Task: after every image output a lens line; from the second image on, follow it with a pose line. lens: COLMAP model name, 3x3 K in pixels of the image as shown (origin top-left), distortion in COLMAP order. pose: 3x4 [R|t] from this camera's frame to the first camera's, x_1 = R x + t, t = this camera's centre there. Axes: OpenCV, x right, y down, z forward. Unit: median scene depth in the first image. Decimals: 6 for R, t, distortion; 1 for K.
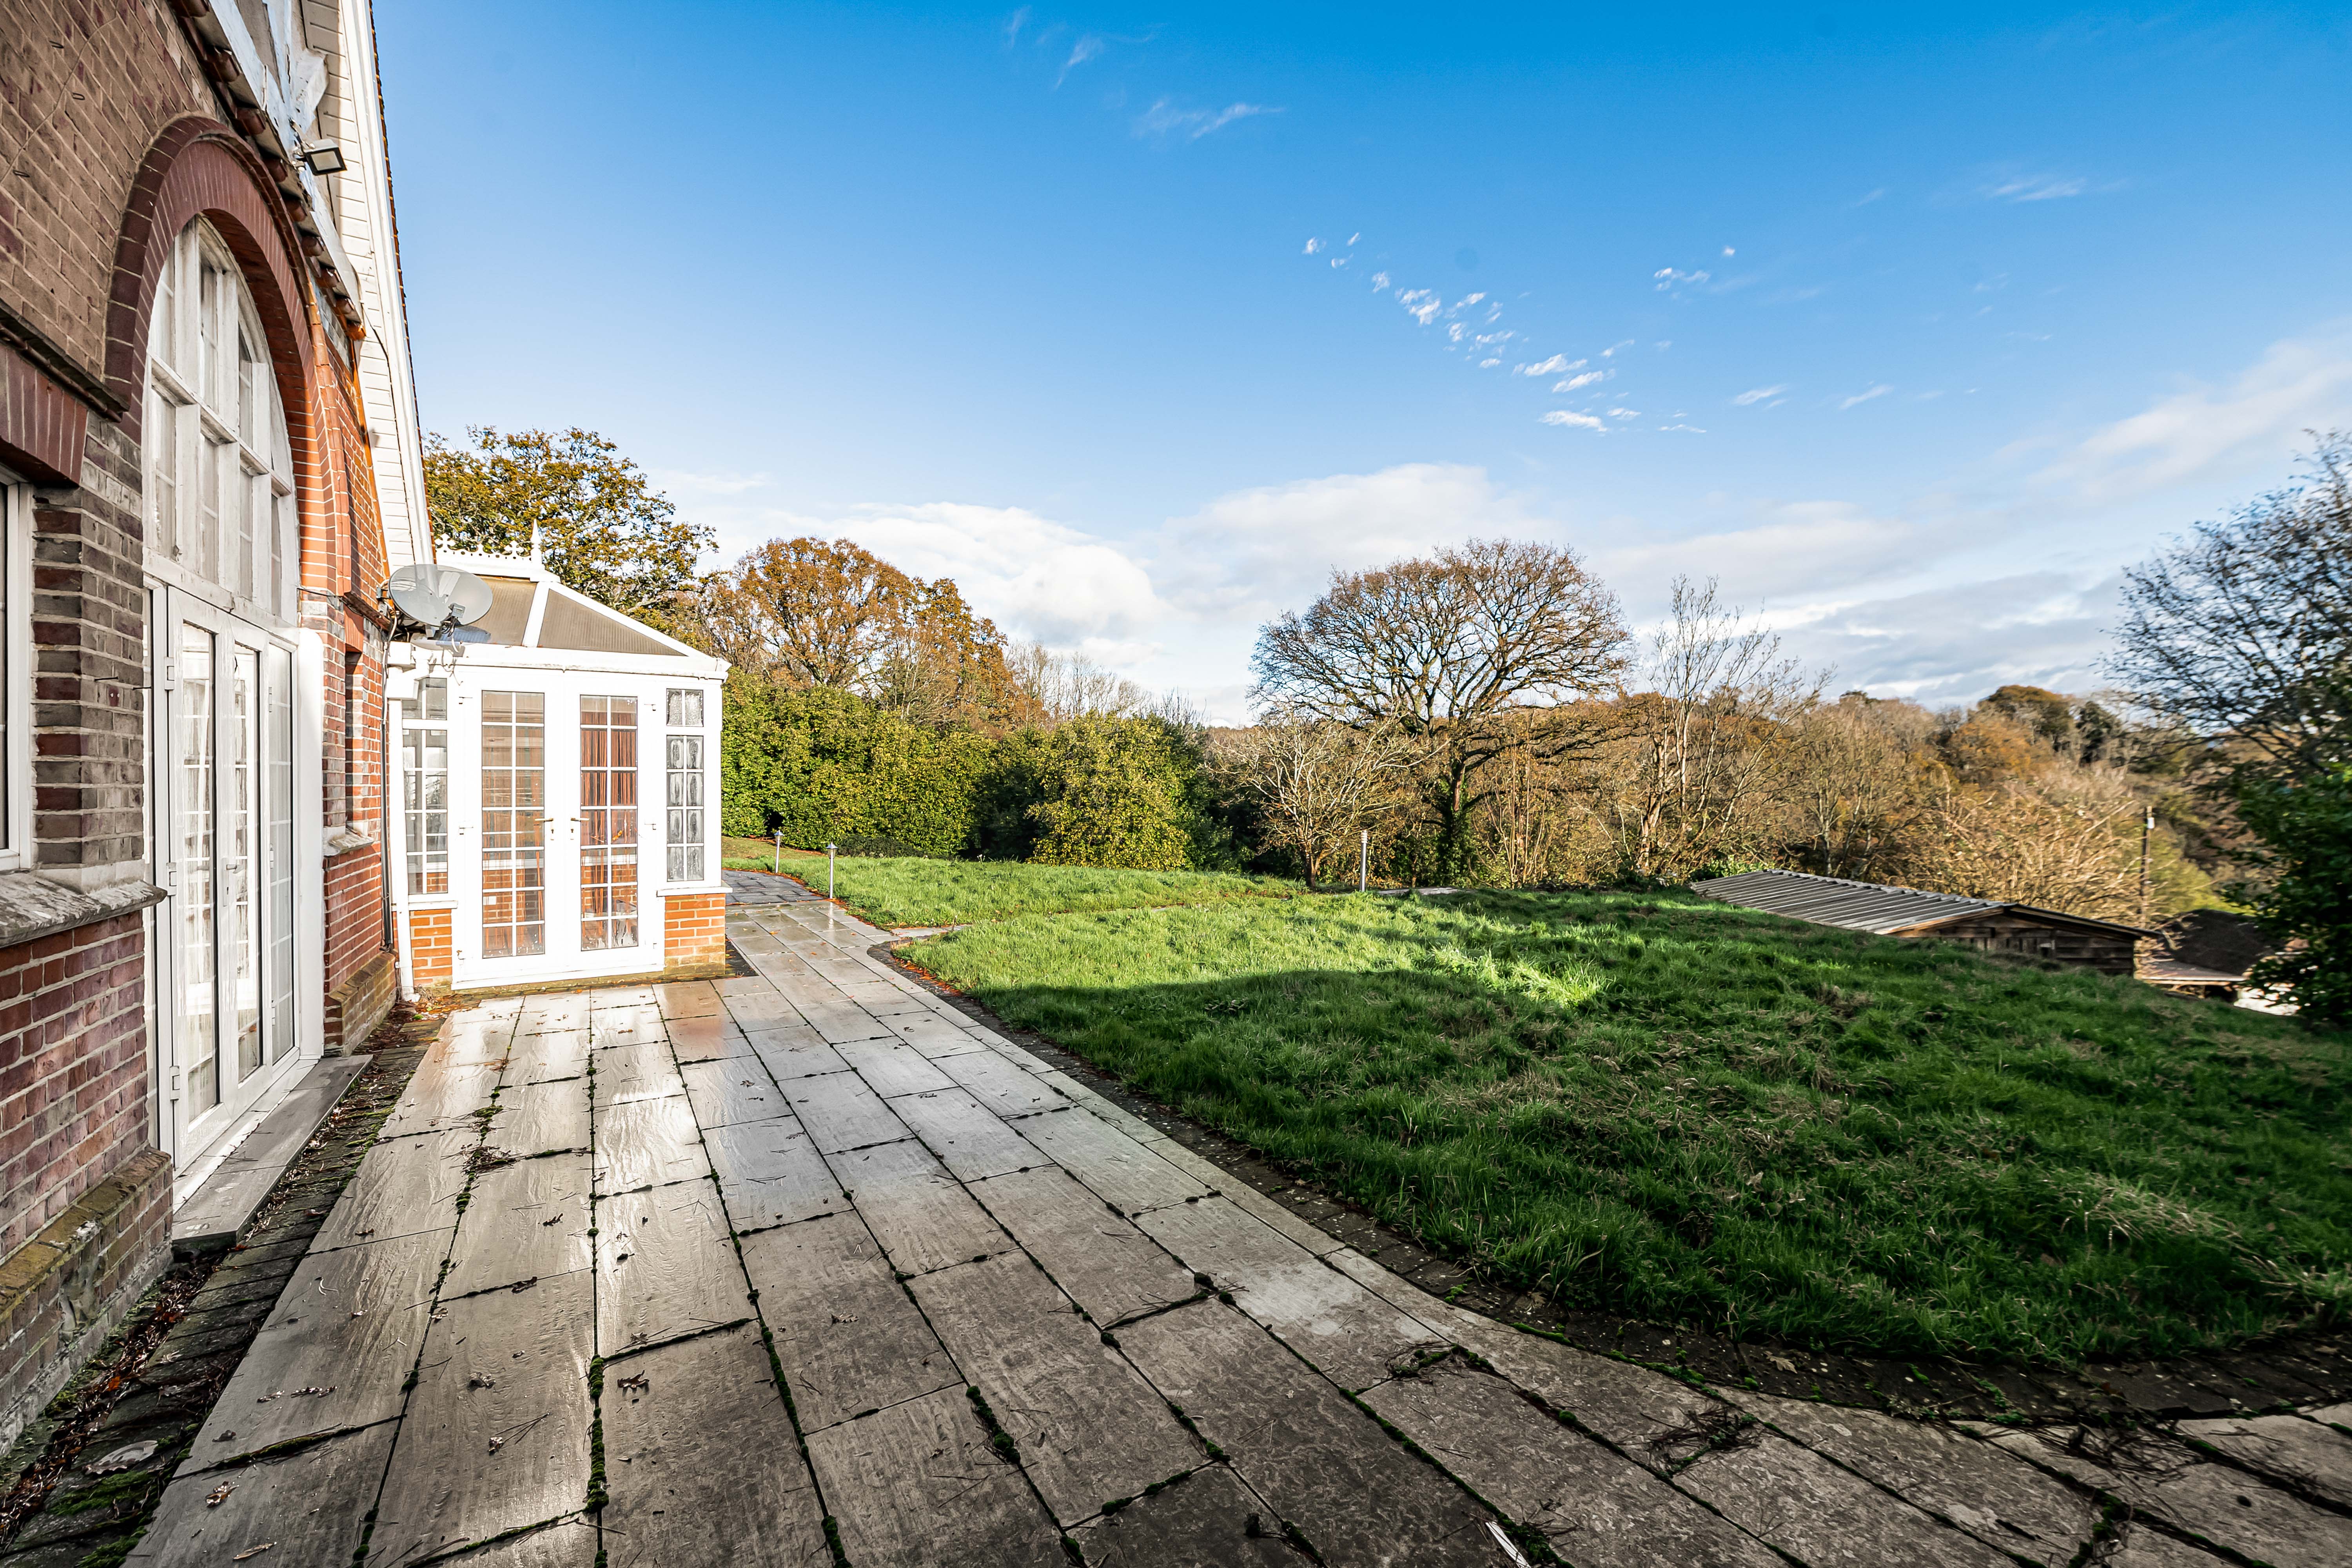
lens RADIAL K [[945.1, 0, 1176.0], [0, 945.1, 784.0], [0, 0, 1]] dist [-0.000815, -0.000129]
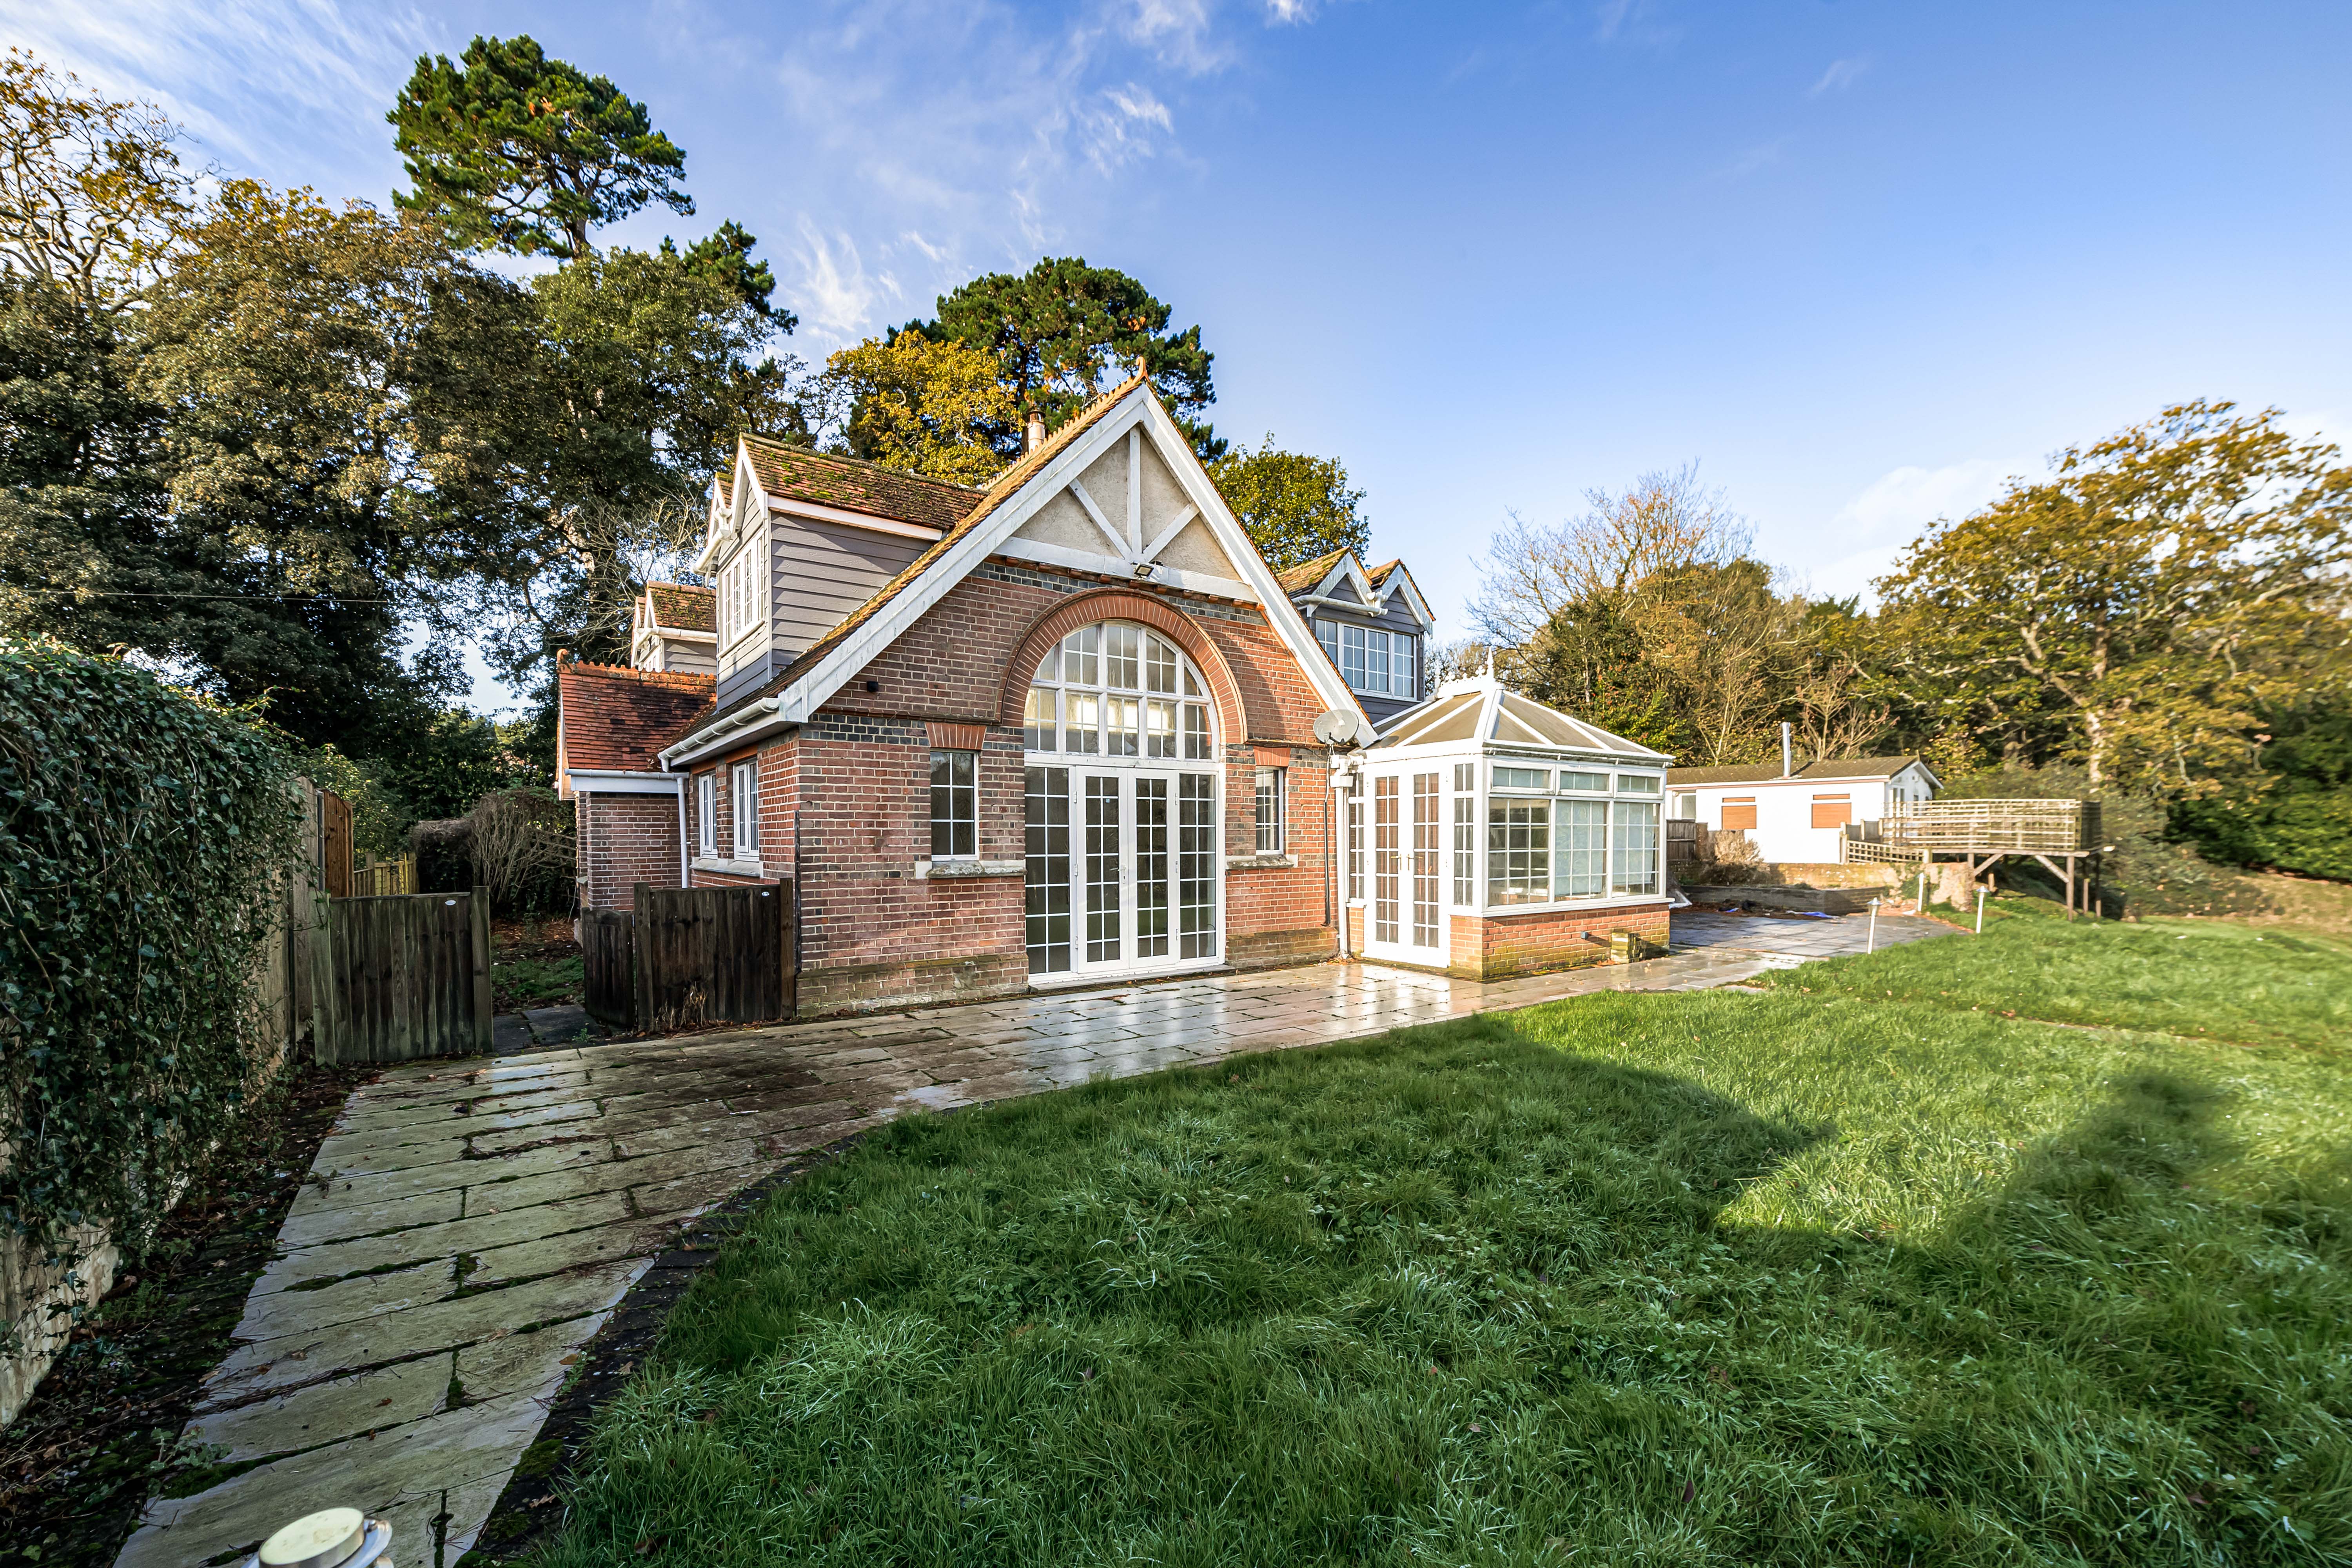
lens RADIAL K [[920.5, 0, 1179.6], [0, 920.5, 847.4], [0, 0, 1]] dist [-0.000124, -0.000021]
pose [[0.054894, 0.003677, -0.998485, 2.235852], [0.008911, 0.999952, 0.004173, 0.033618], [0.998452, -0.009127, 0.054859, 1.539055]]
